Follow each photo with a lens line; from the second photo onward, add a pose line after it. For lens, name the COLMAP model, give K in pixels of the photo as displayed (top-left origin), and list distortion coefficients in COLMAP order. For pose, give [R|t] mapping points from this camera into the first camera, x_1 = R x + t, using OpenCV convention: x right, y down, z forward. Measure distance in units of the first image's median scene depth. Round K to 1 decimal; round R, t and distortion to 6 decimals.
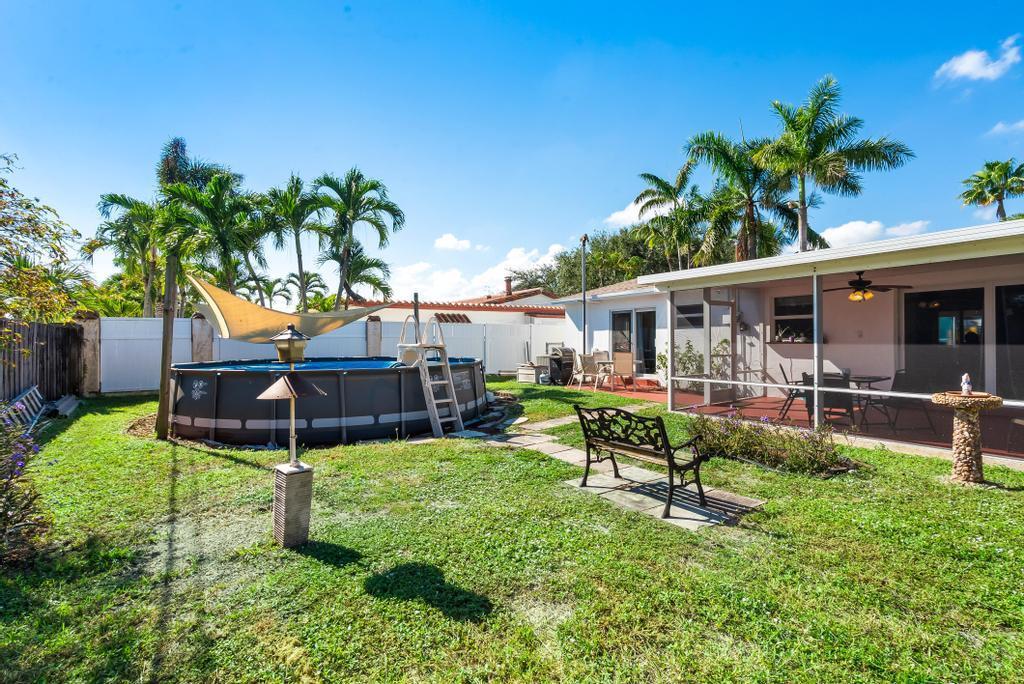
lens RADIAL K [[467.2, 0, 508.2], [0, 467.2, 337.5], [0, 0, 1]] dist [-0.006253, 0.002325]
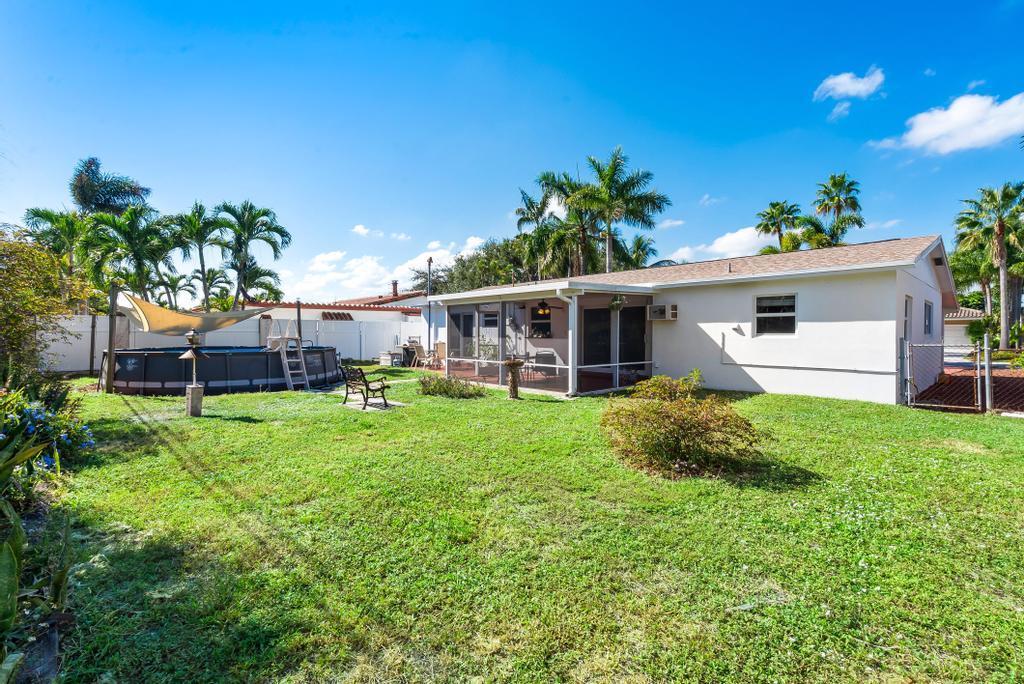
lens RADIAL K [[467.2, 0, 510.1], [0, 467.2, 340.5], [0, 0, 1]] dist [-0.006253, 0.002325]
pose [[0.987895, 0.006189, 0.155003, 0.179373], [-0.009437, 0.999751, 0.020226, -0.007217], [-0.154839, -0.021444, 0.987707, -0.376793]]
